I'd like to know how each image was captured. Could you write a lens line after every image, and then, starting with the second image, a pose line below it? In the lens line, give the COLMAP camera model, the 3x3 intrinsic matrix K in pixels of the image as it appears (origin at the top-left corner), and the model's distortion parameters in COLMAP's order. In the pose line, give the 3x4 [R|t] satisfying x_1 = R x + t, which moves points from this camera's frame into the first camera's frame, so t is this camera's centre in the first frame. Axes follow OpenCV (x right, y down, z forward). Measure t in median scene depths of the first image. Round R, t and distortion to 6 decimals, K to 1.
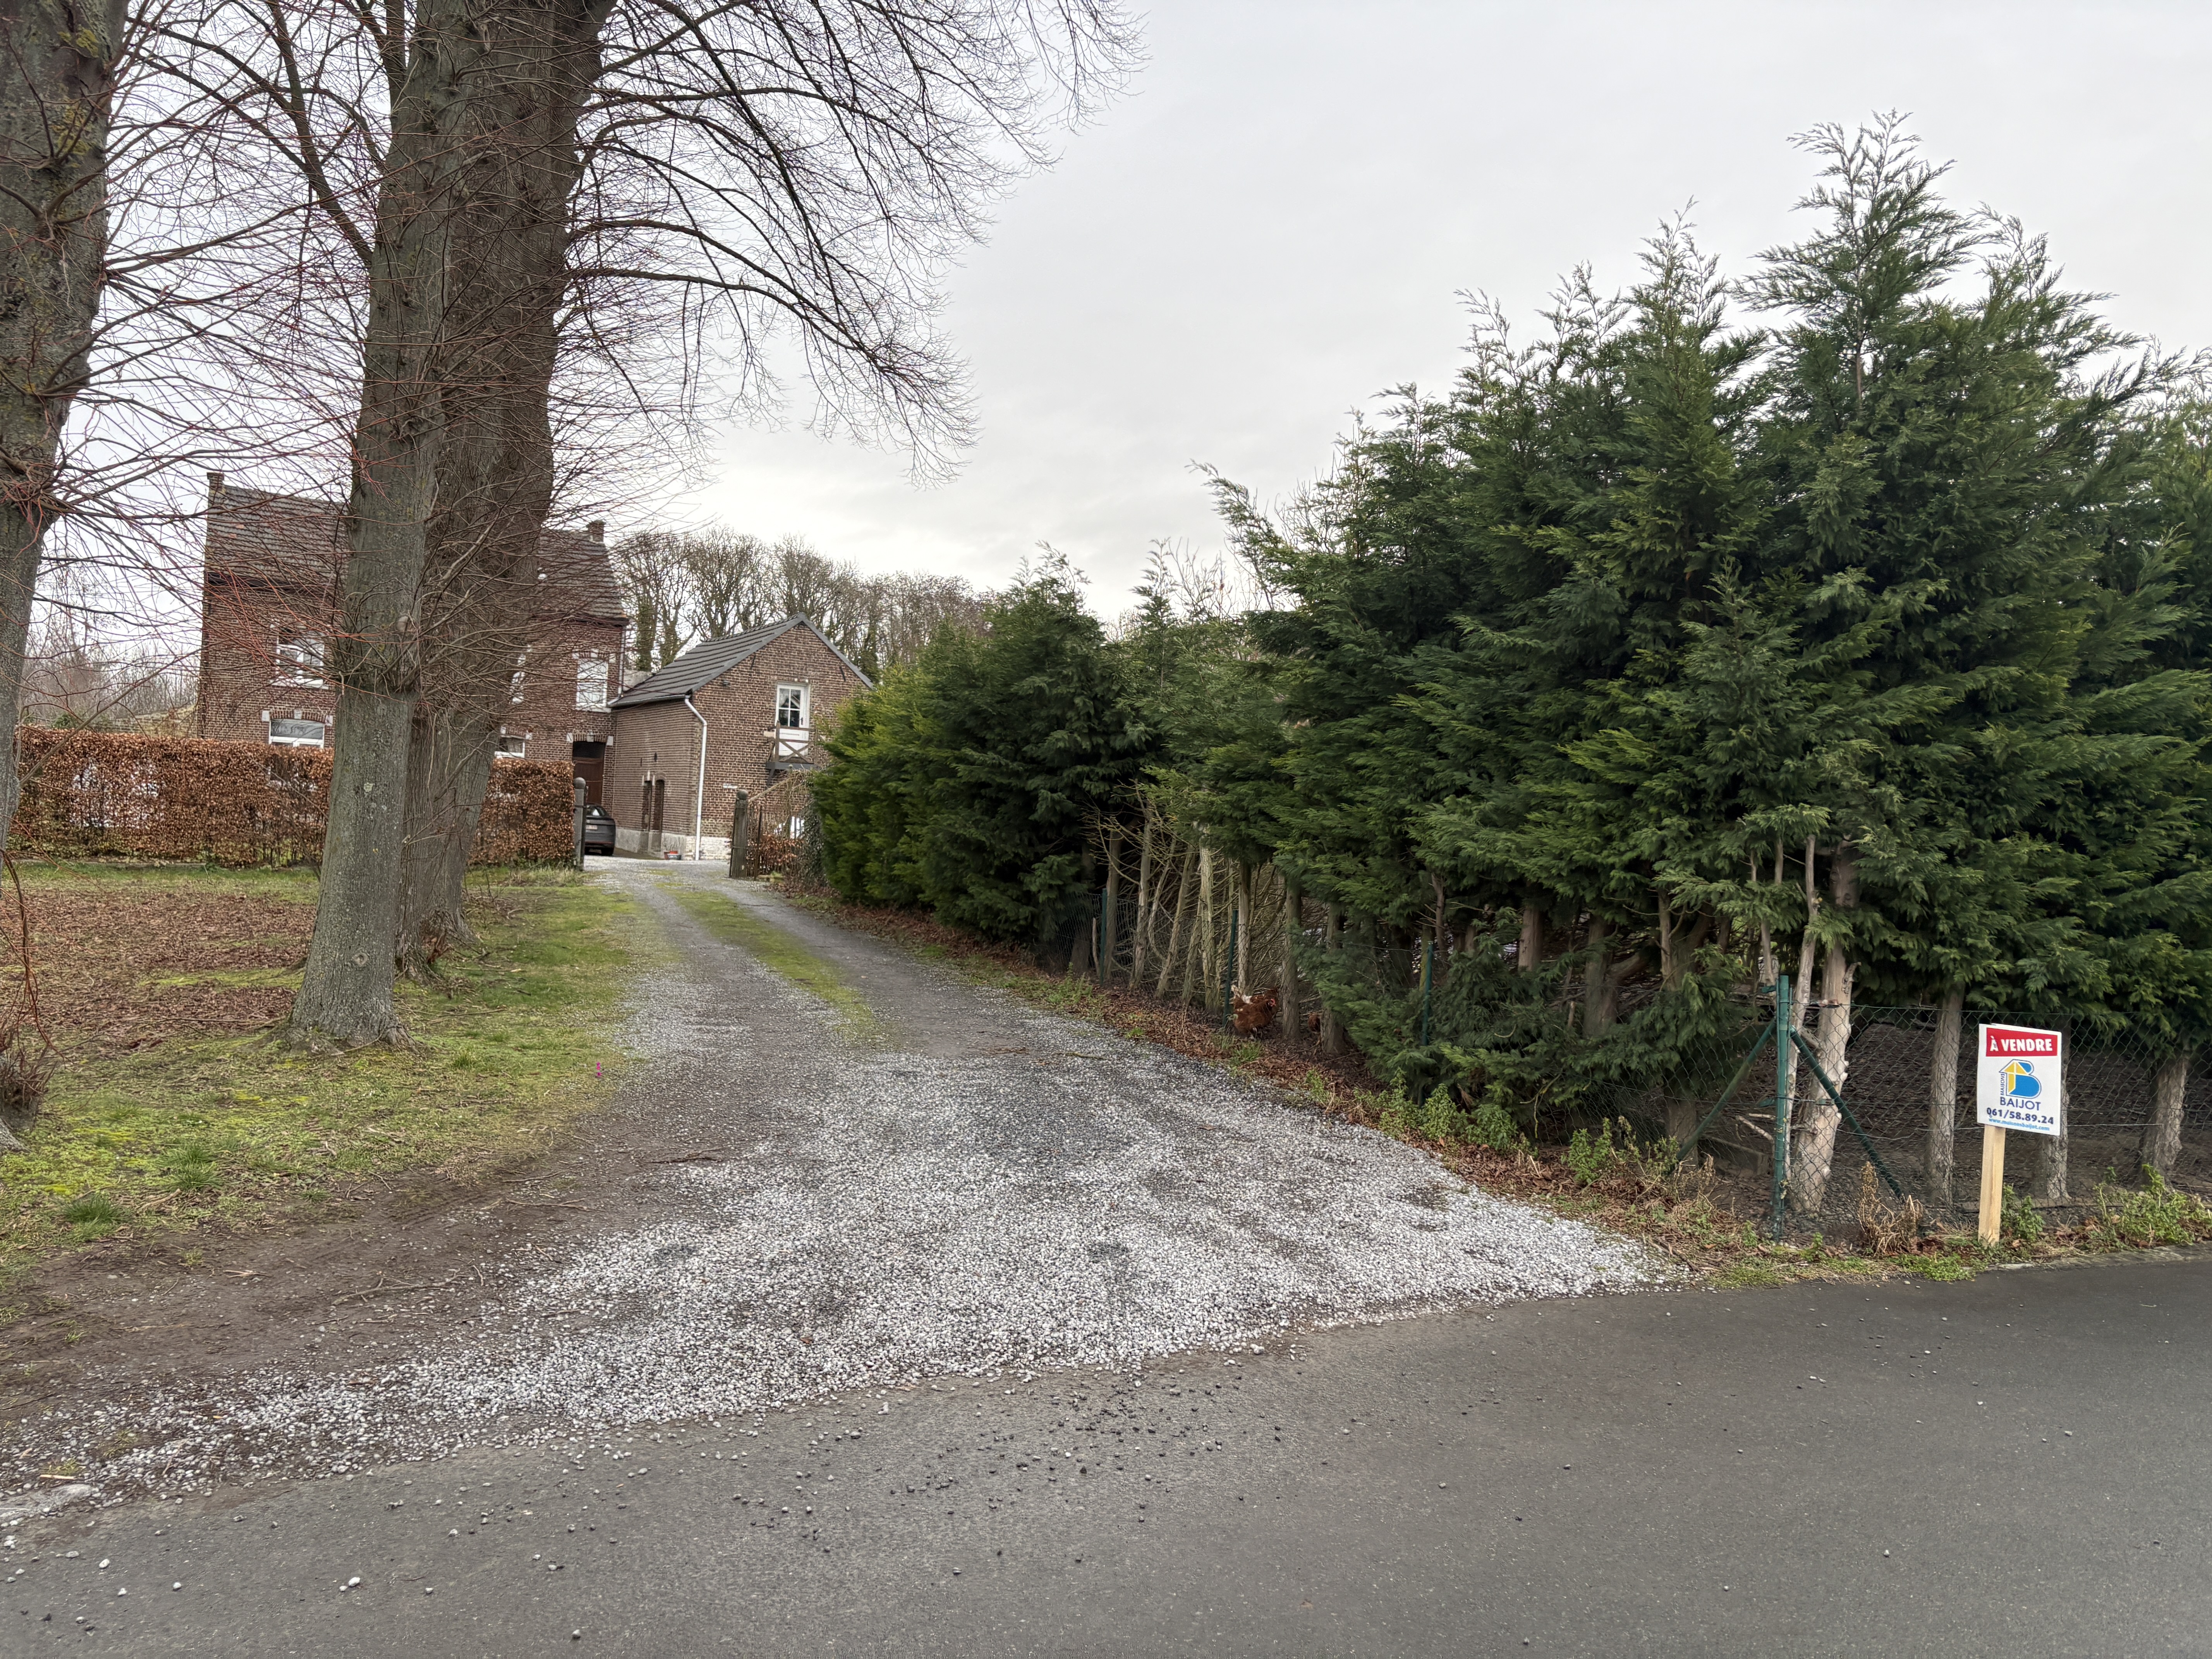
lens RADIAL K [[1663.9, 0, 1118.7], [0, 1663.9, 843.2], [0, 0, 1]] dist [0.051571, -0.045126]
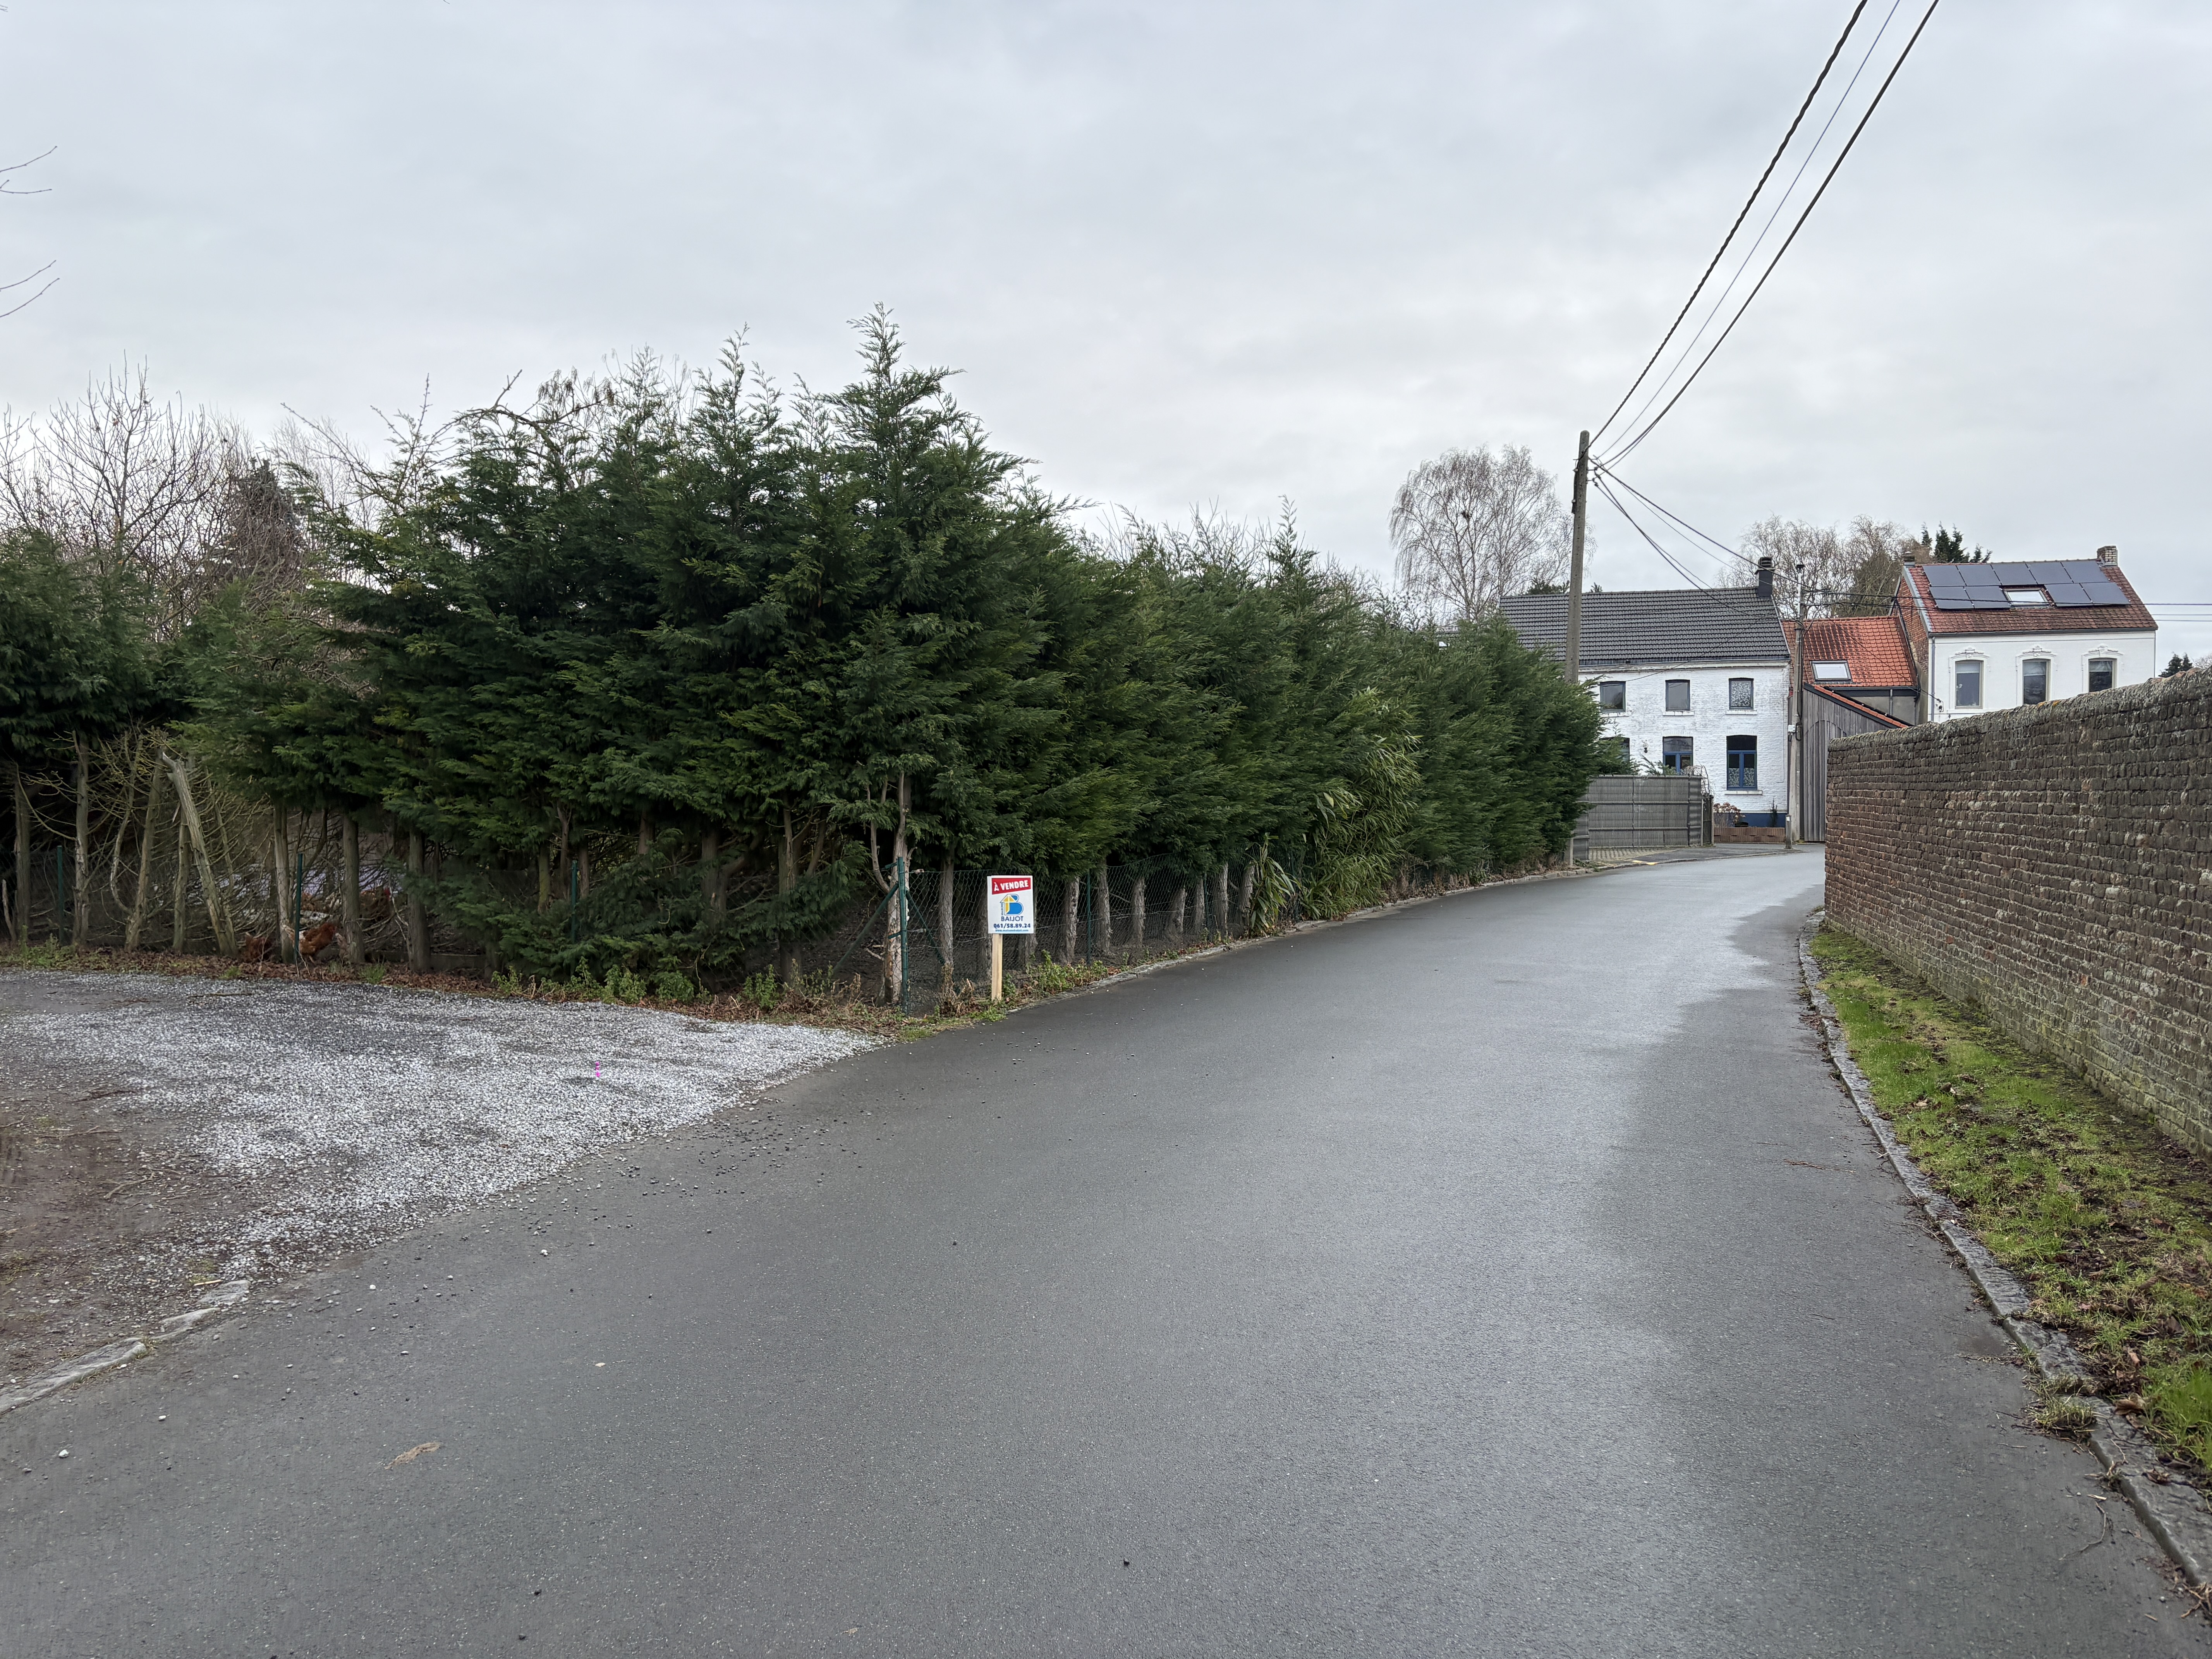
lens RADIAL K [[1679.5, 0, 1106.0], [0, 1679.5, 829.5], [0, 0, 1]] dist [0.045535, -0.002529]
pose [[0.703515, -0.061644, 0.708002, -0.570755], [0.035817, 0.998040, 0.051307, -0.022544], [-0.709778, -0.010737, 0.704344, -0.270984]]
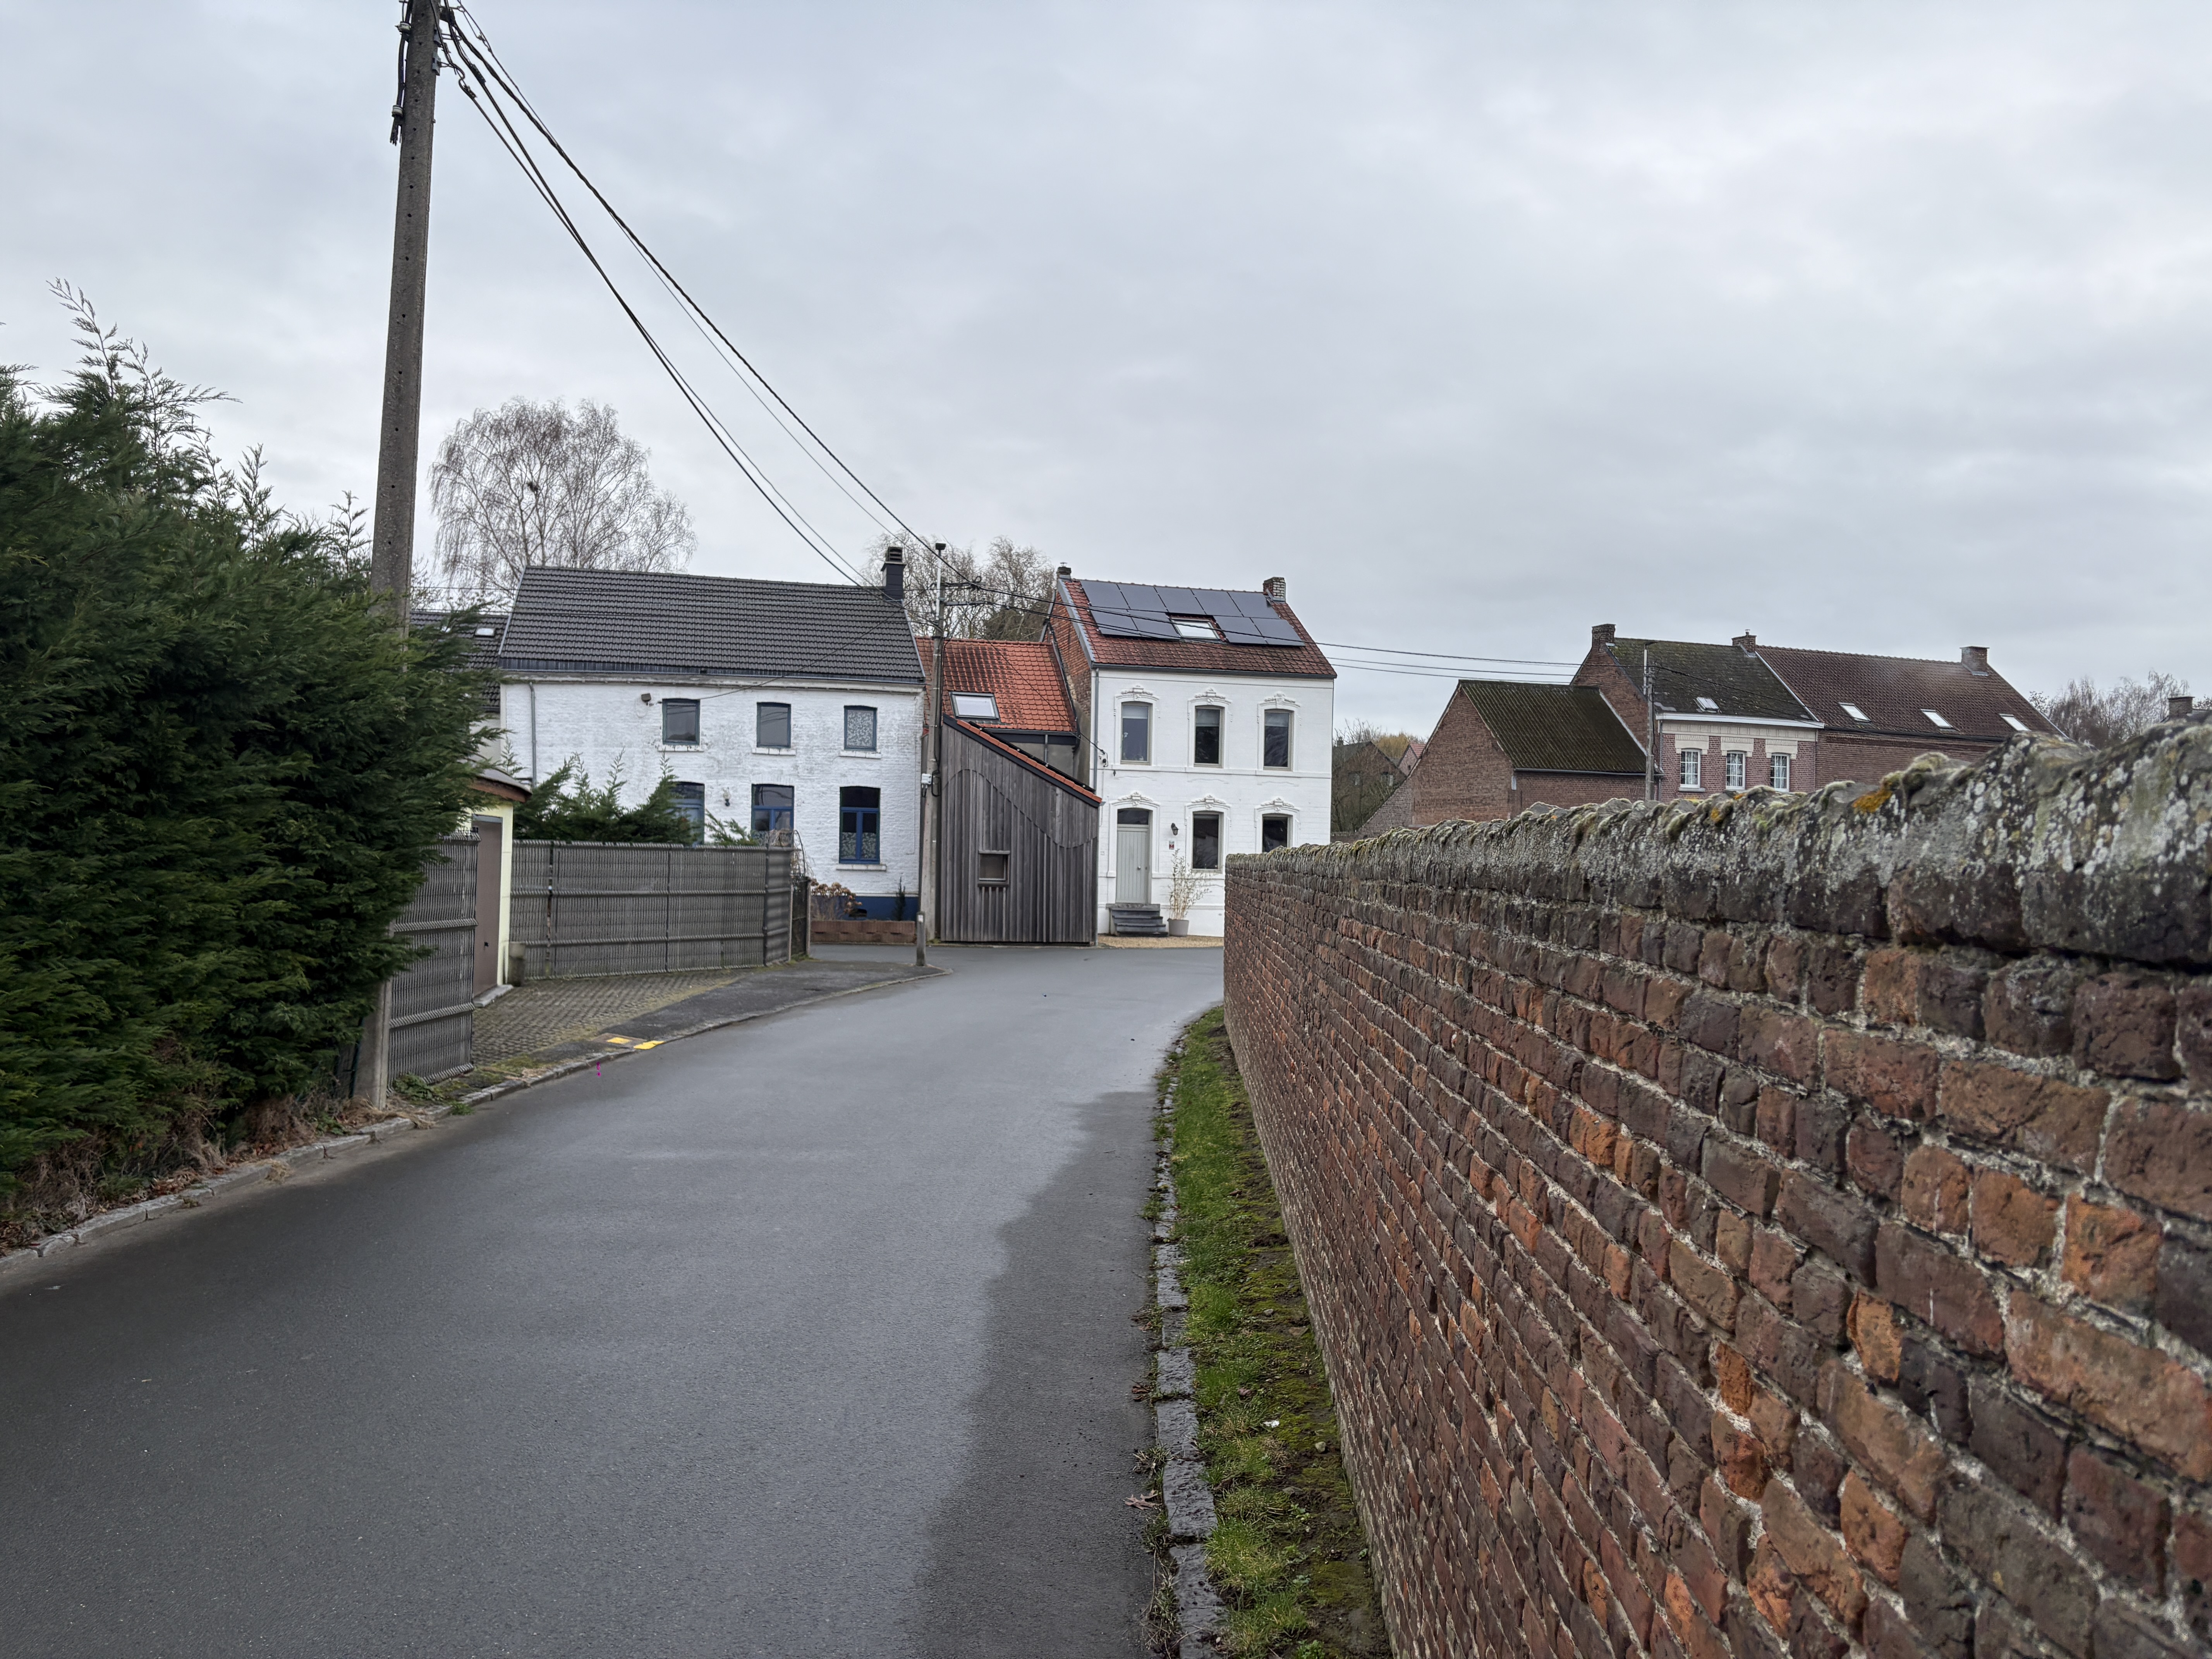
lens RADIAL K [[1663.9, 0, 1118.7], [0, 1663.9, 843.2], [0, 0, 1]] dist [0.051571, -0.045126]
pose [[0.274799, -0.034079, 0.960898, 1.937204], [-0.006298, 0.999286, 0.037242, 0.023928], [-0.961481, -0.016285, 0.274388, 0.795837]]
